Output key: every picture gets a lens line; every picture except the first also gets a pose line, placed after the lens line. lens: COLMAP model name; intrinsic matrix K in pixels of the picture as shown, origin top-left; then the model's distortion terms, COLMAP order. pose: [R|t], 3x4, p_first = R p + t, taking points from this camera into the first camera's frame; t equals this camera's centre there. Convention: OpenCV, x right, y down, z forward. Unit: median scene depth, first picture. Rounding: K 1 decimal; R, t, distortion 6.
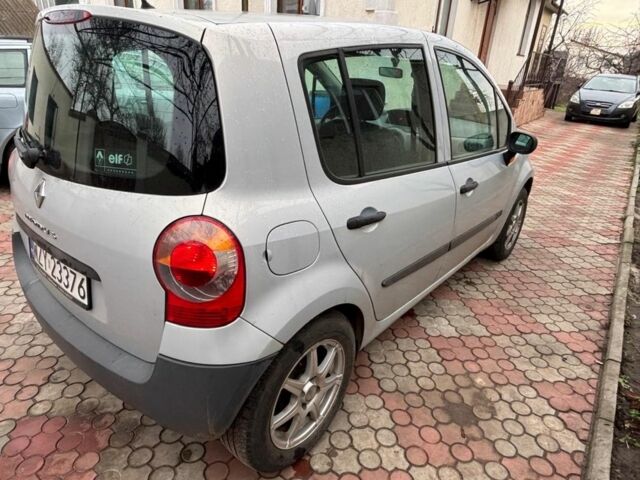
lens RADIAL K [[415.3, 0, 320.6], [0, 415.3, 242.6], [0, 0, 1]] dist [-0.008414, -0.002351]
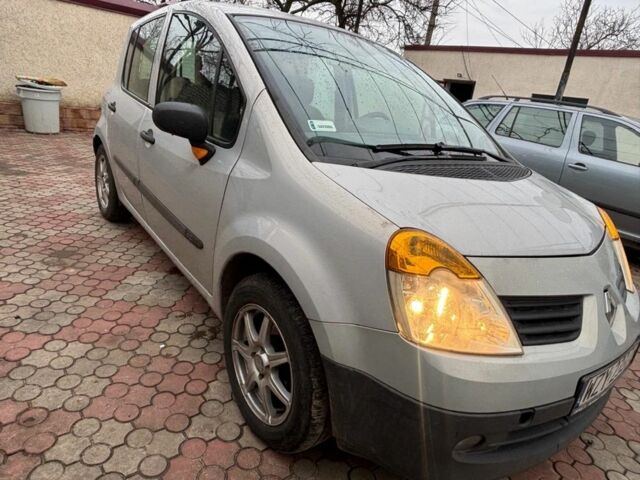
lens RADIAL K [[485.1, 0, 321.3], [0, 485.1, 237.8], [0, 0, 1]] dist [0.004087, 0.001492]
pose [[-0.282369, 0.169551, -0.944204, 1.251061], [-0.529400, 0.793268, 0.300767, -0.449718], [0.800002, 0.584789, -0.134234, 1.448107]]
